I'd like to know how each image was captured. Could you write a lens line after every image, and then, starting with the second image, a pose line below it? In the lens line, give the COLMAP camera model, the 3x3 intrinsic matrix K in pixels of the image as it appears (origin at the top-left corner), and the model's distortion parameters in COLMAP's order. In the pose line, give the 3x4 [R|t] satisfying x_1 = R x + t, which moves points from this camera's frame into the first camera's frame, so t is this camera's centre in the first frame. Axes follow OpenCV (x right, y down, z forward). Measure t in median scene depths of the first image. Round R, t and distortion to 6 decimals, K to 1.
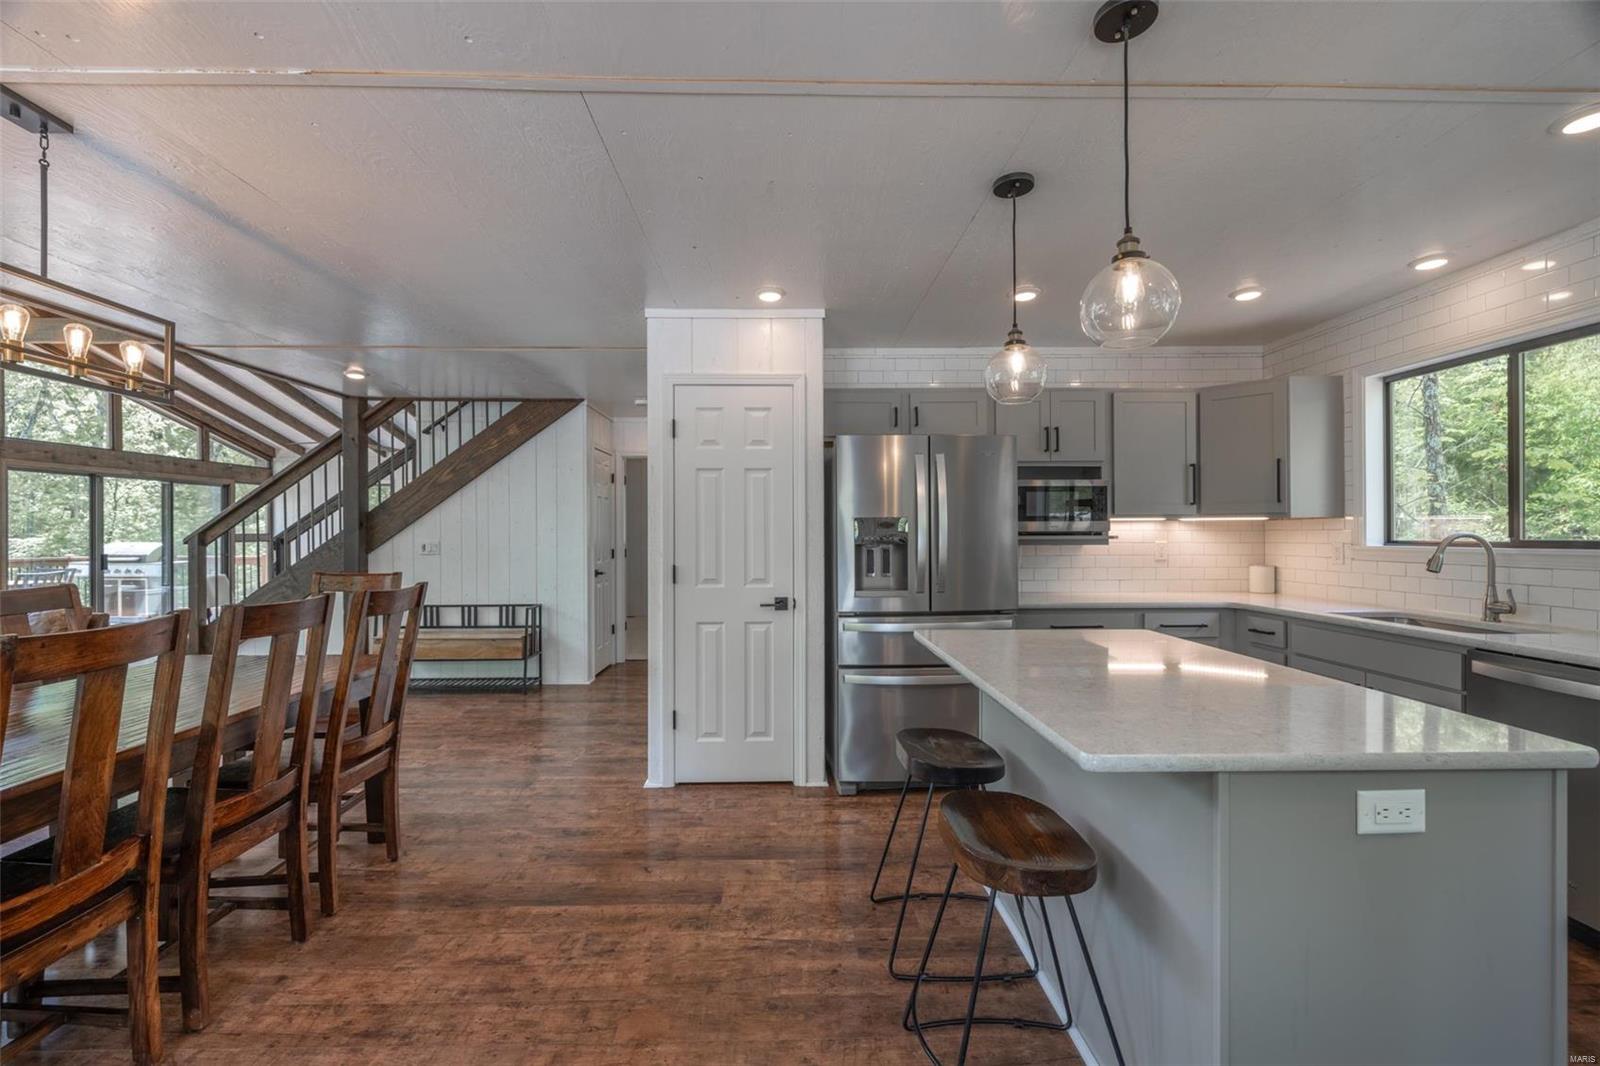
lens RADIAL K [[669.0, 0, 795.8], [0, 669.0, 531.8], [0, 0, 1]] dist [-0.001533, -0.000243]
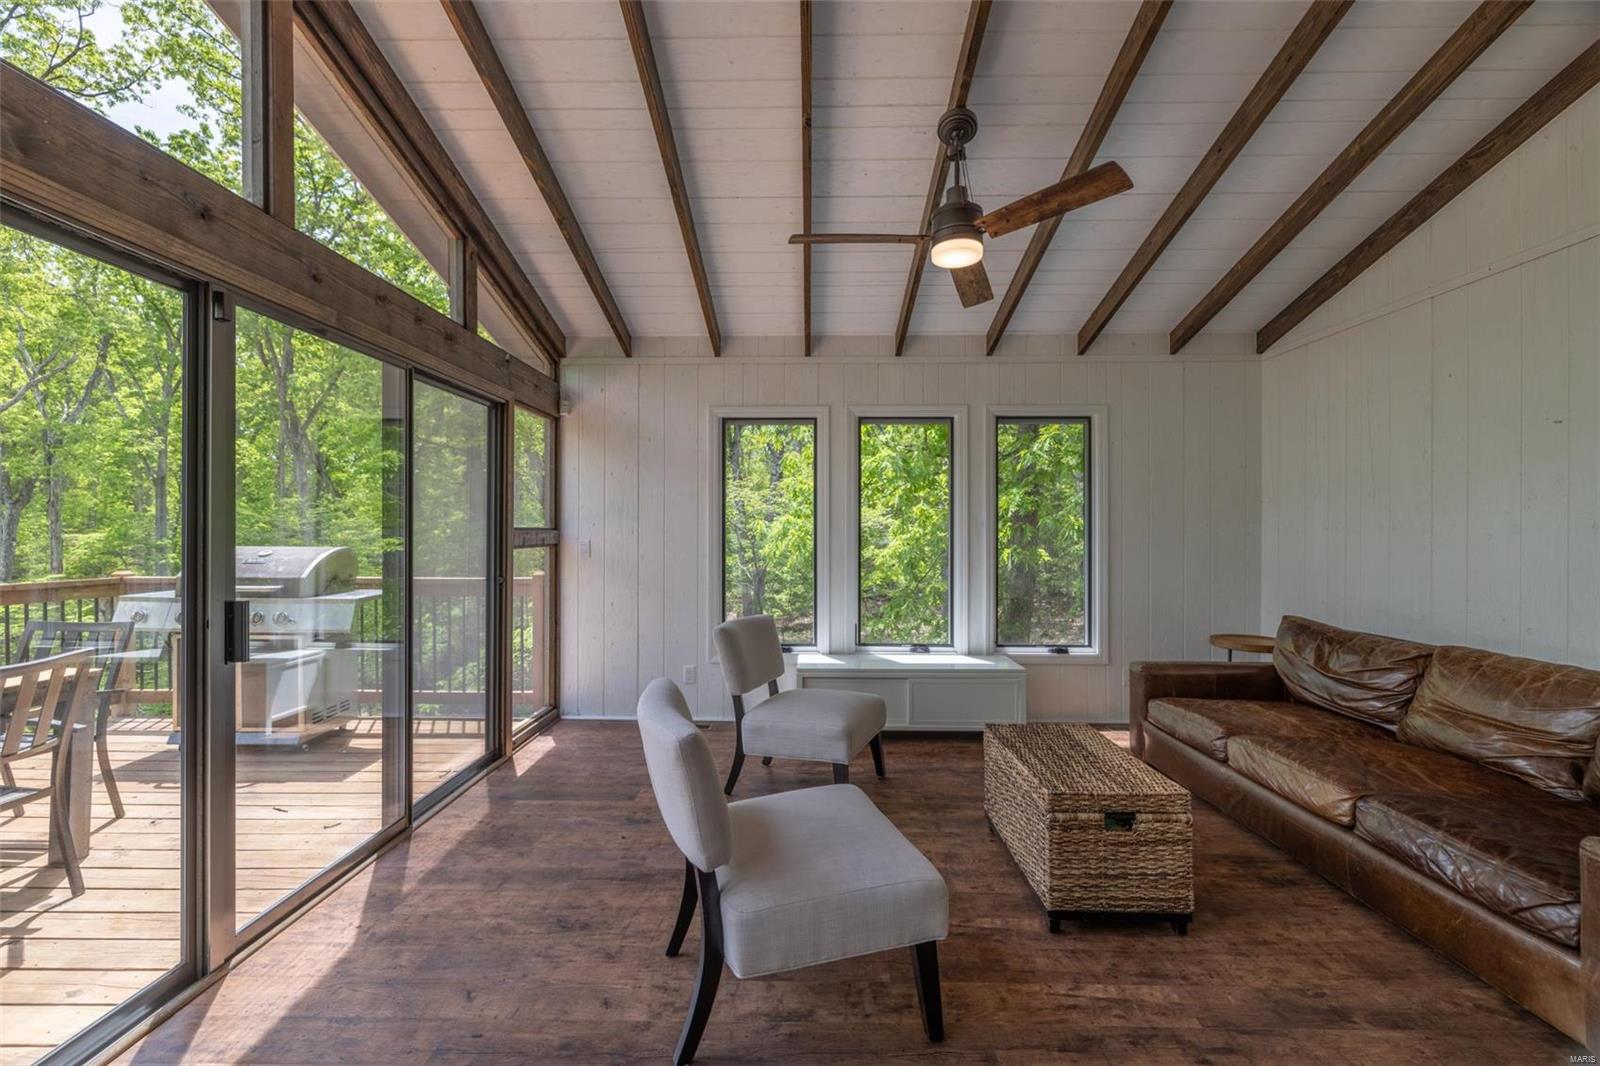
lens RADIAL K [[669.0, 0, 795.8], [0, 669.0, 531.8], [0, 0, 1]] dist [-0.001533, -0.000243]
pose [[0.998929, 0.003175, -0.046162, -1.704355], [-0.003029, 0.999990, 0.003237, 0.009995], [0.046171, -0.003094, 0.998929, 1.582996]]
